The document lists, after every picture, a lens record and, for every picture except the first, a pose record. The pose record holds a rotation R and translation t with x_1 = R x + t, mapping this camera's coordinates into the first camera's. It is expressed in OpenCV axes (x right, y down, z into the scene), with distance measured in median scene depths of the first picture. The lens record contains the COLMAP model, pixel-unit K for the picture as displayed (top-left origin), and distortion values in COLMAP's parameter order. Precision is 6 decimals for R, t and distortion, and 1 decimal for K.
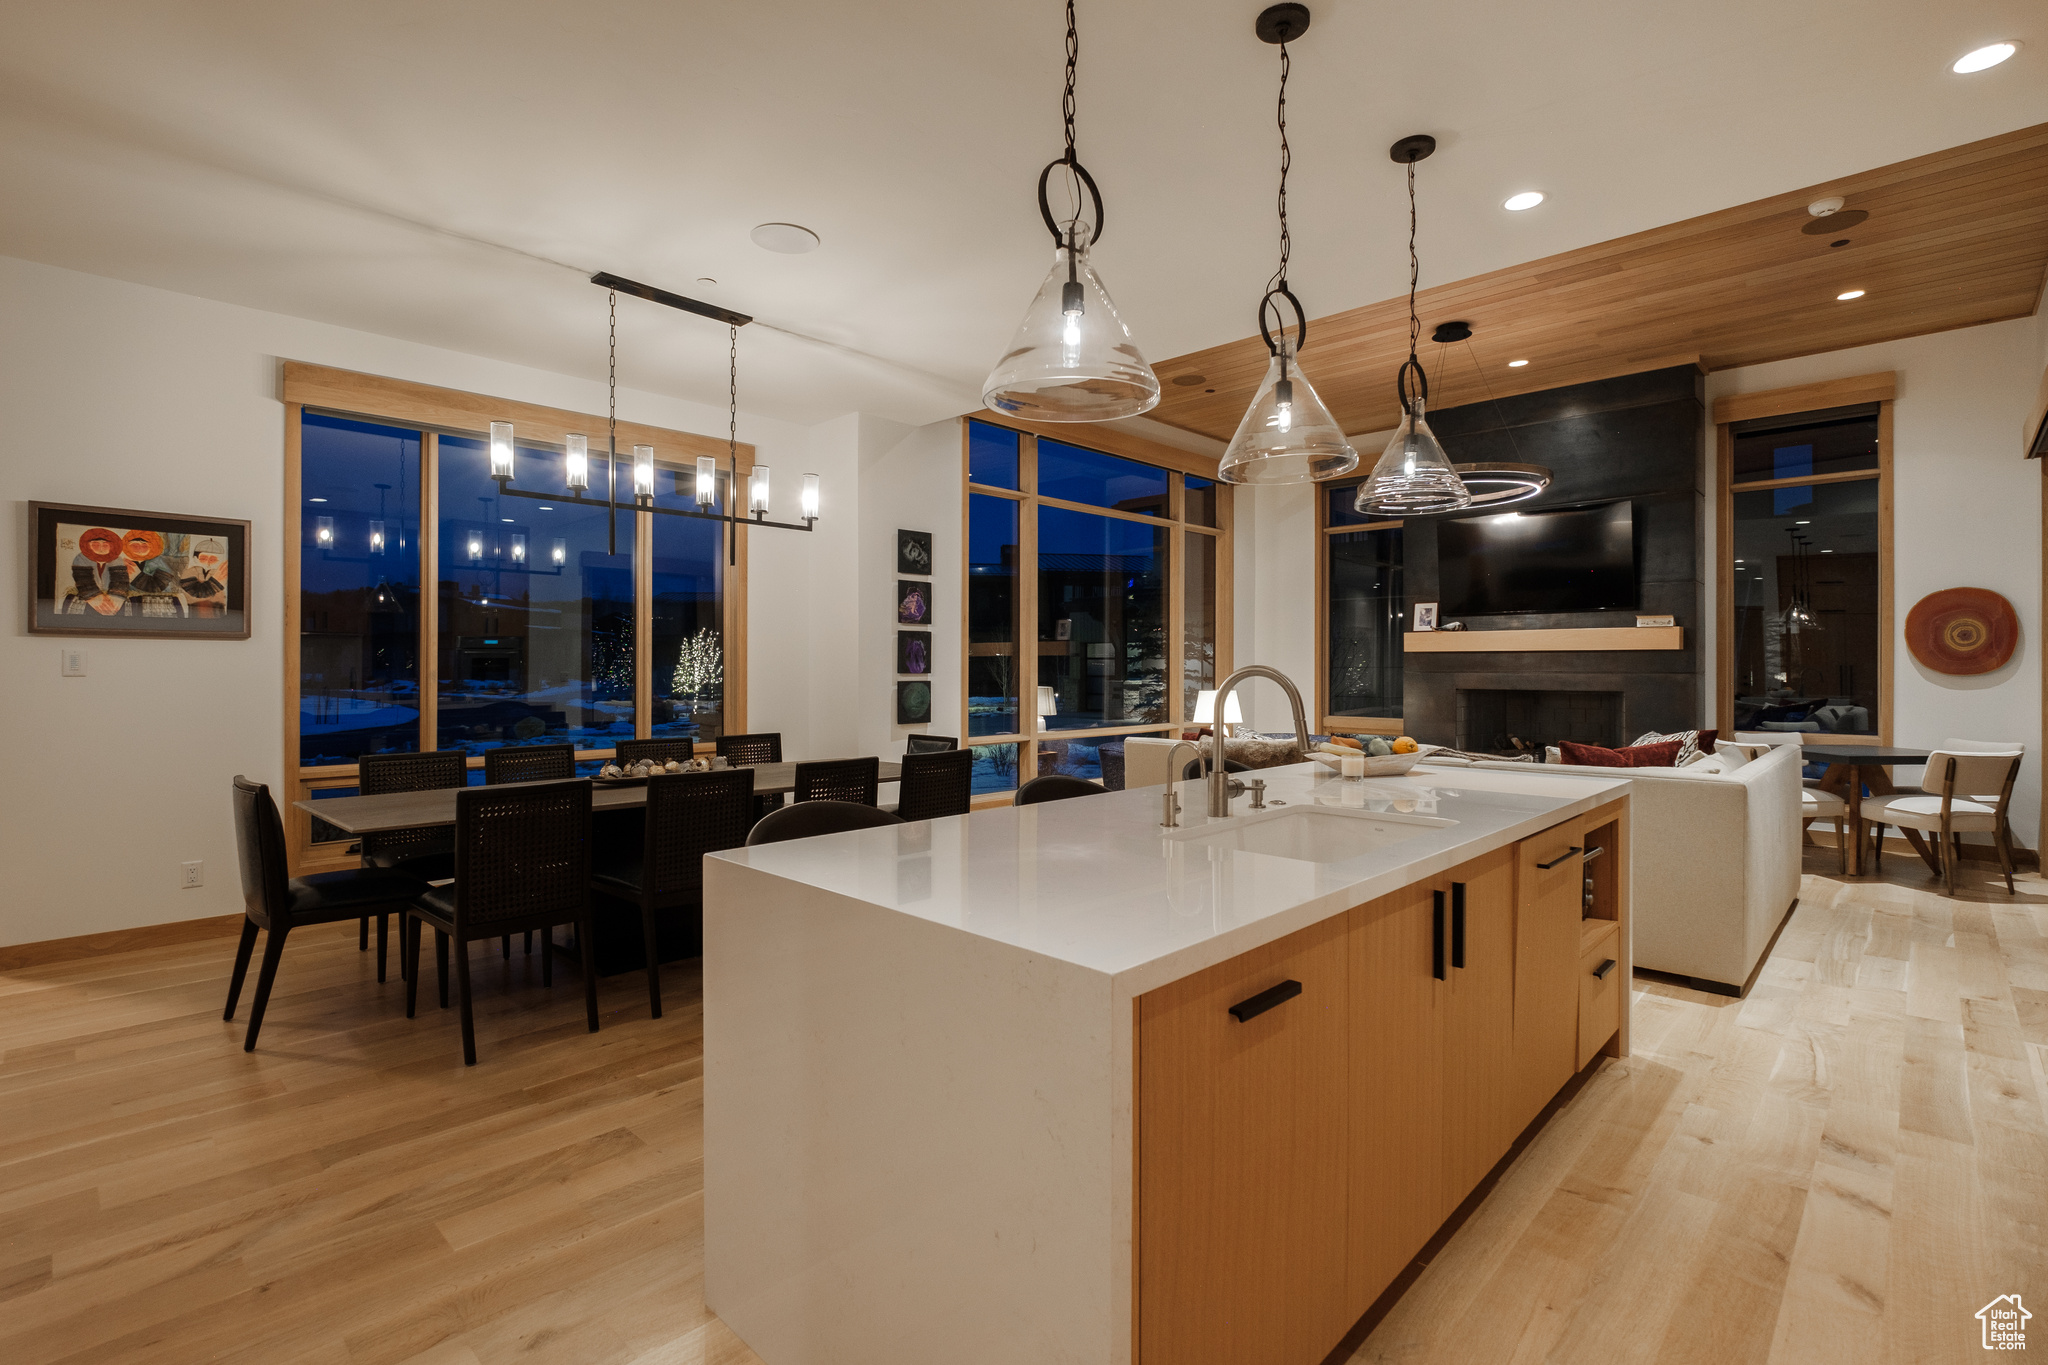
lens RADIAL K [[945.1, 0, 1019.7], [0, 945.1, 665.0], [0, 0, 1]] dist [-0.003821, -0.000619]
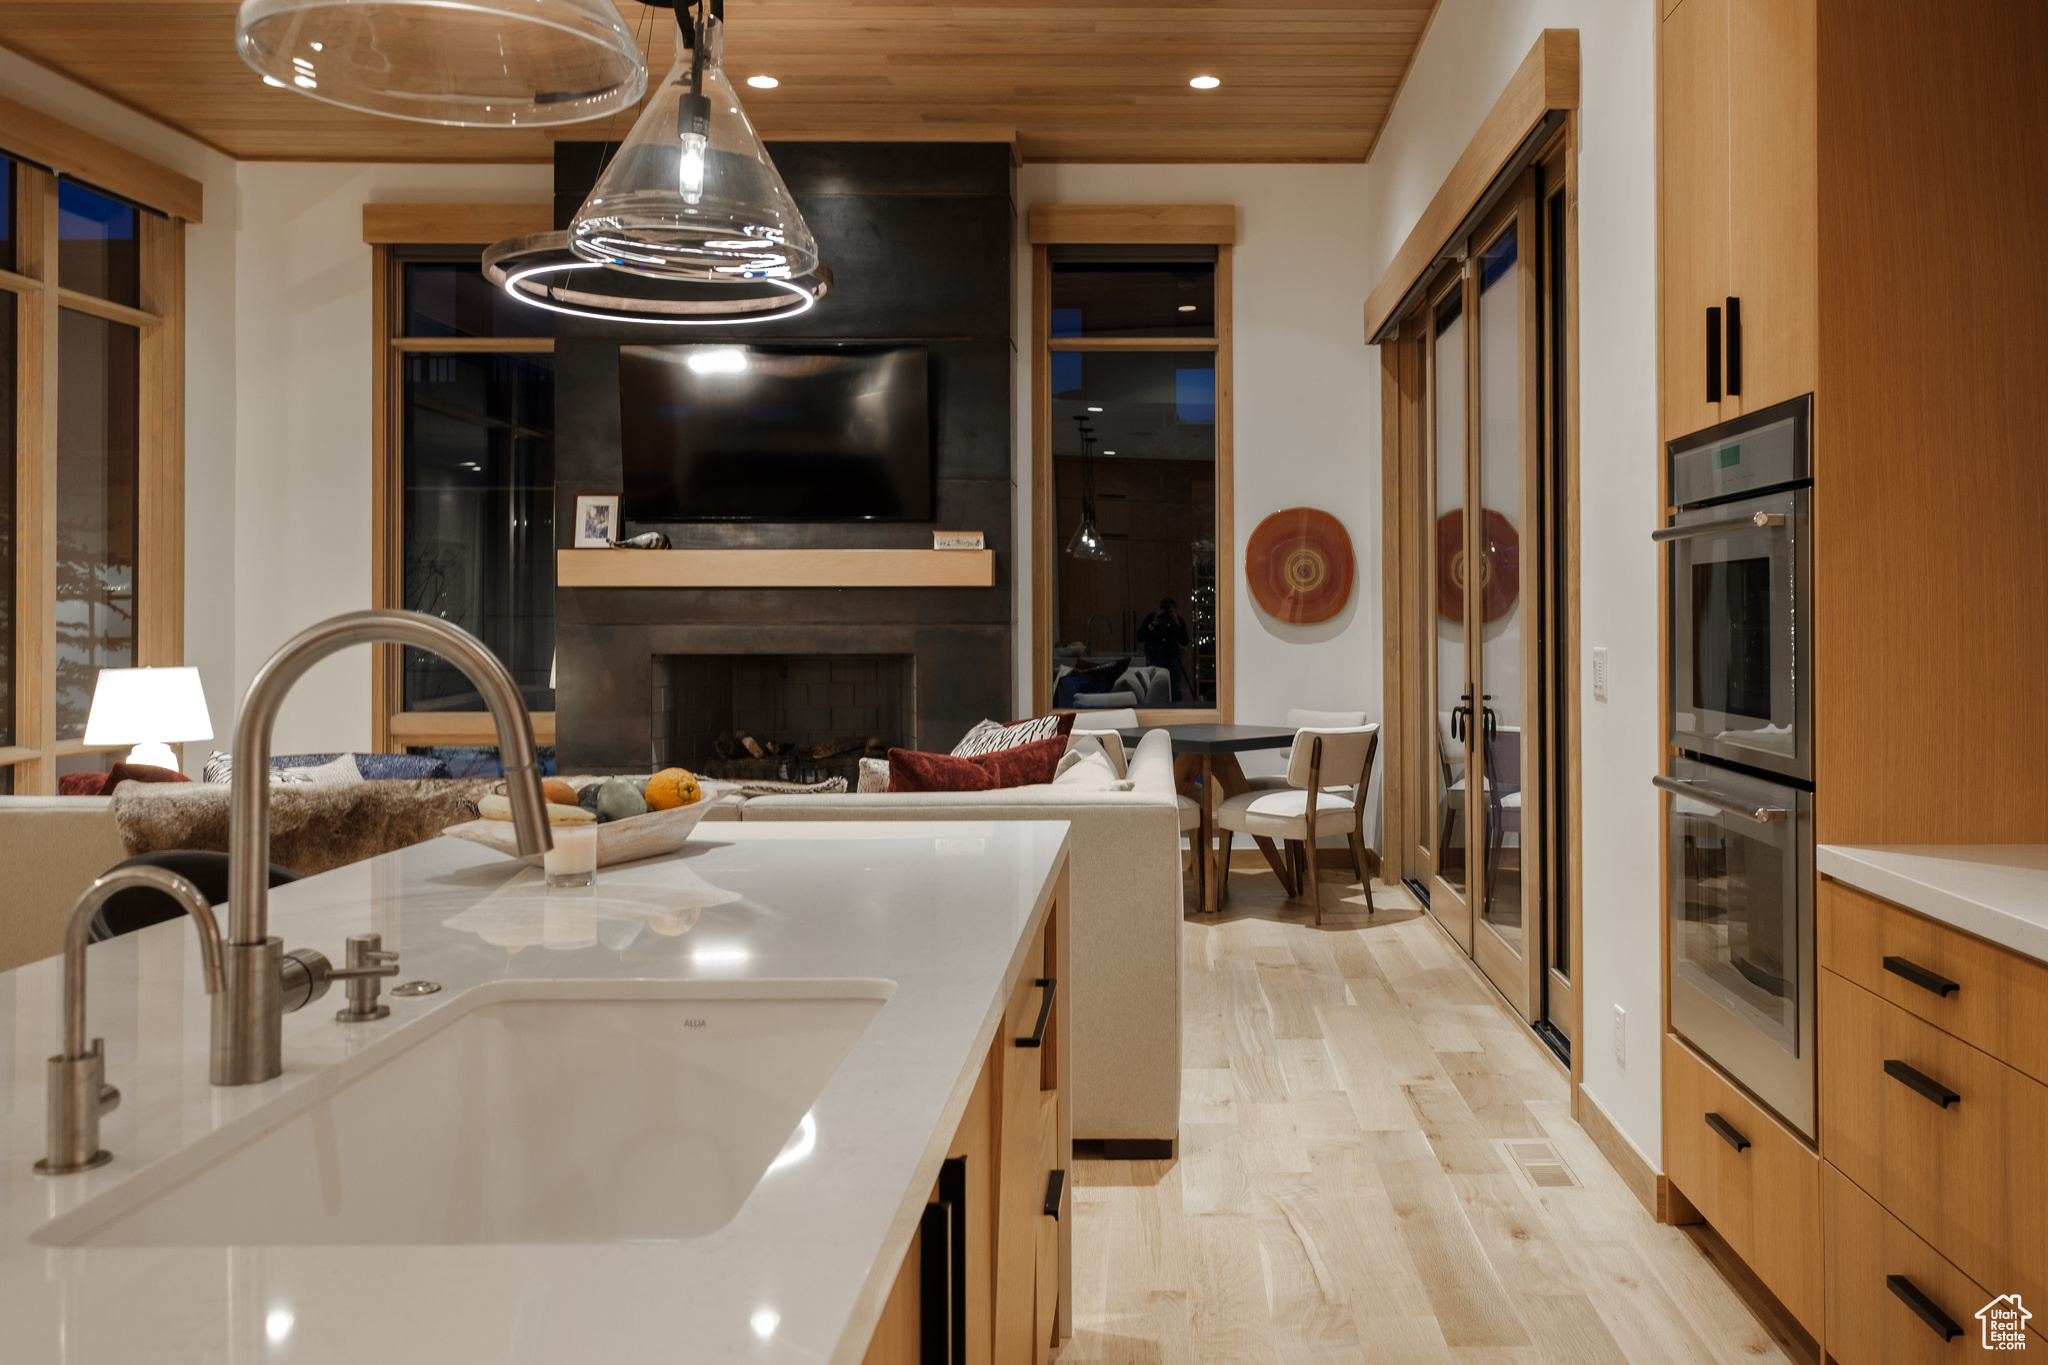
lens RADIAL K [[1633.1, 0, 1181.2], [0, 1633.1, 605.6], [0, 0, 1]] dist [0.003656, 0.004448]
pose [[0.710861, 0.001342, 0.703332, 0.016631], [0.001243, 0.999994, -0.003165, 0.000289], [-0.703332, 0.003123, 0.710855, 0.144754]]
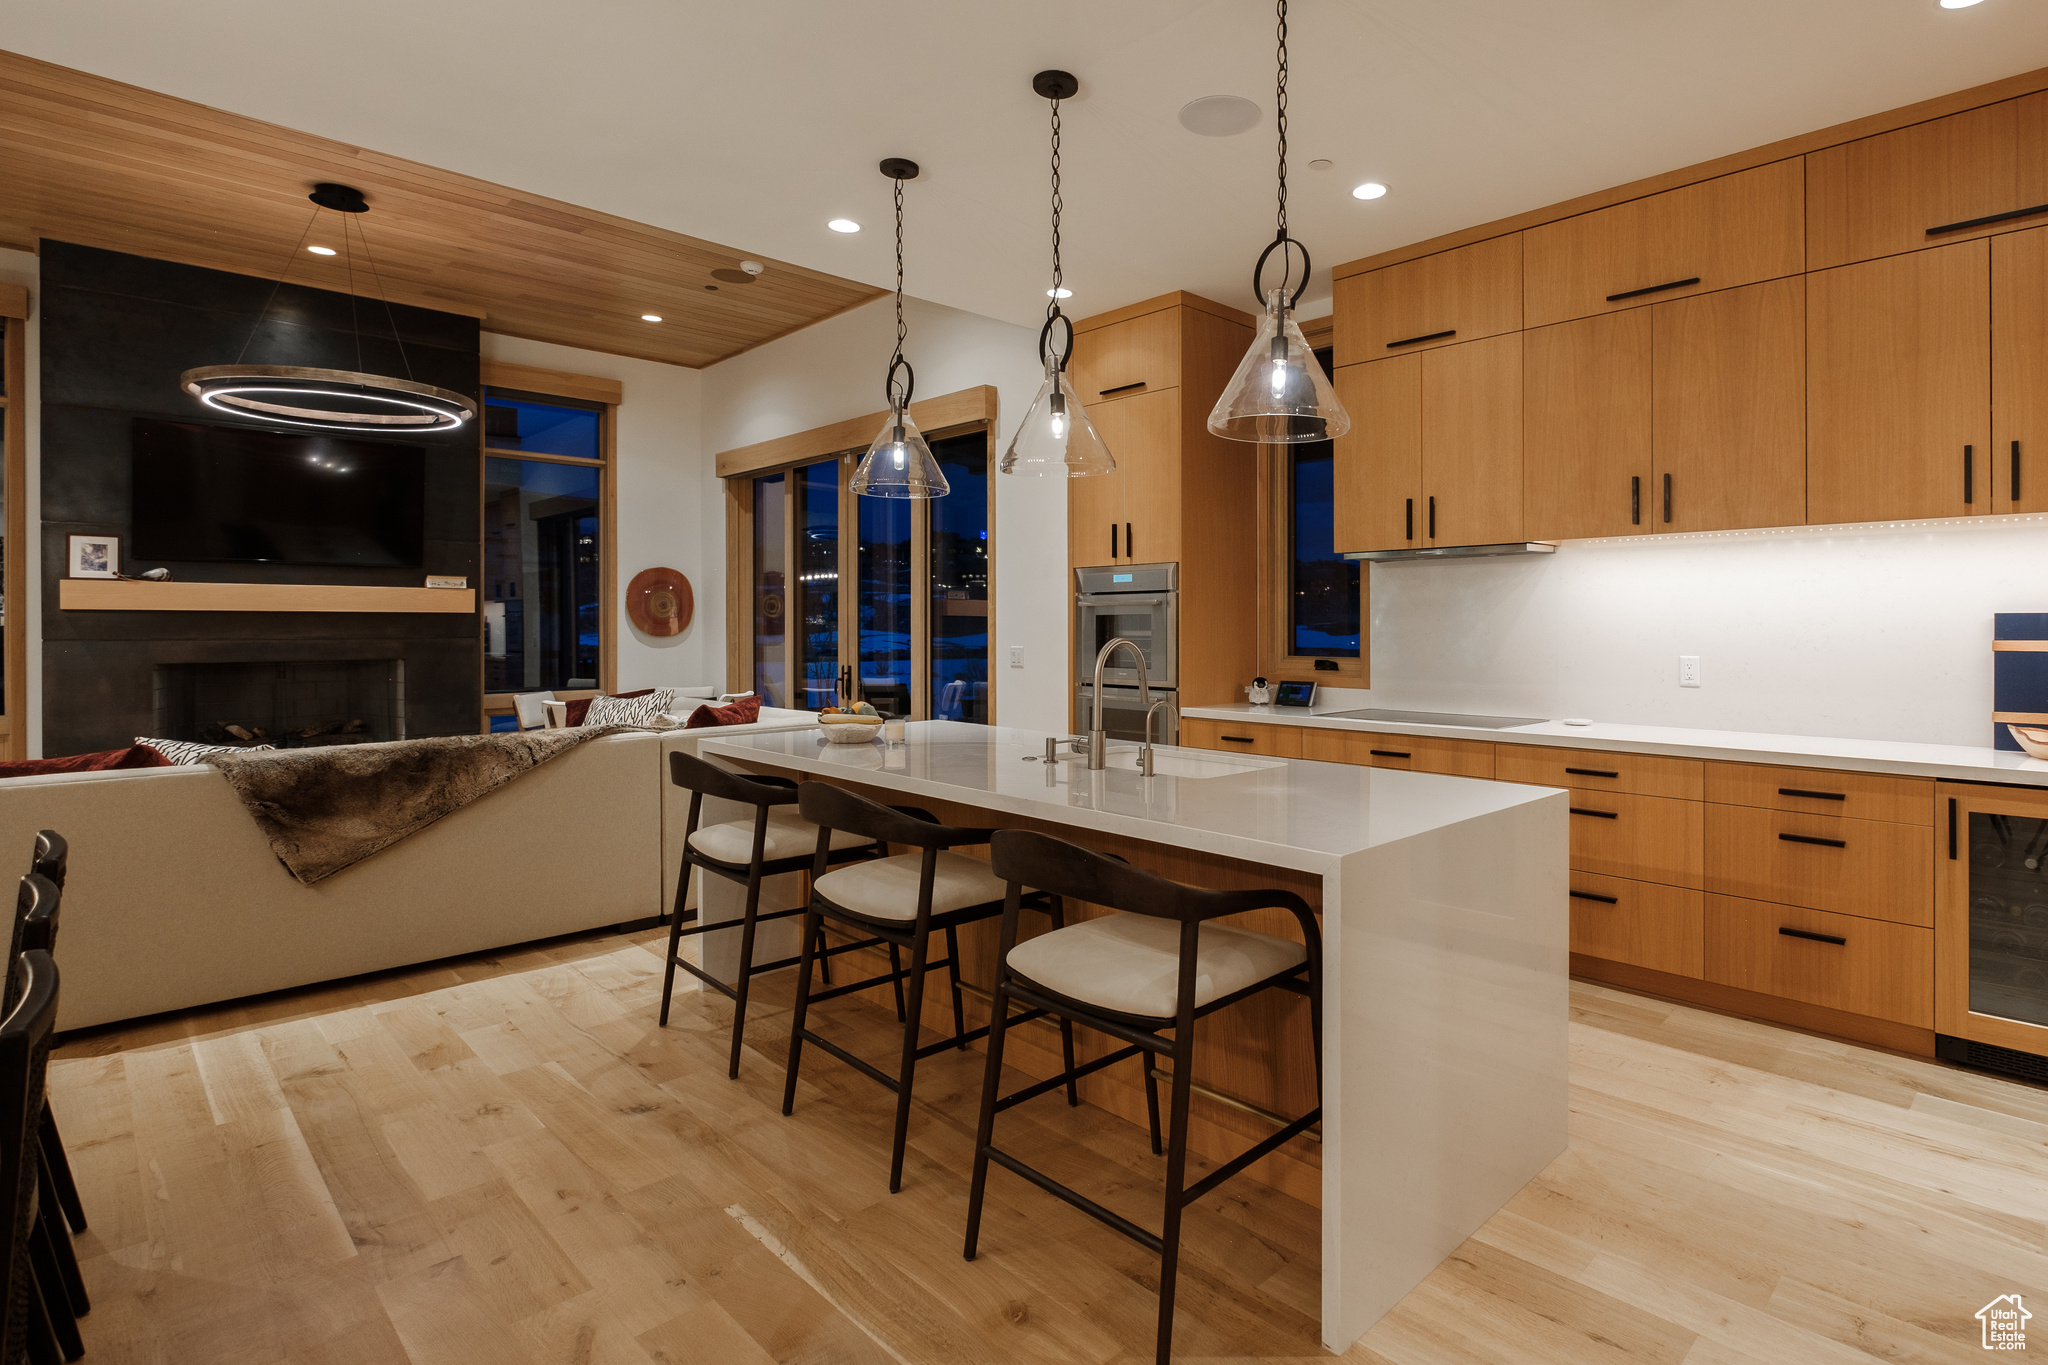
lens RADIAL K [[1034.4, 0, 1154.6], [0, 1034.4, 627.3], [0, 0, 1]] dist [-0.003360, -0.000129]
pose [[-0.014614, -0.003571, 0.999887, -0.418390], [-0.001086, 0.999993, 0.003556, -0.007182], [-0.999893, -0.001034, -0.014618, 0.370410]]
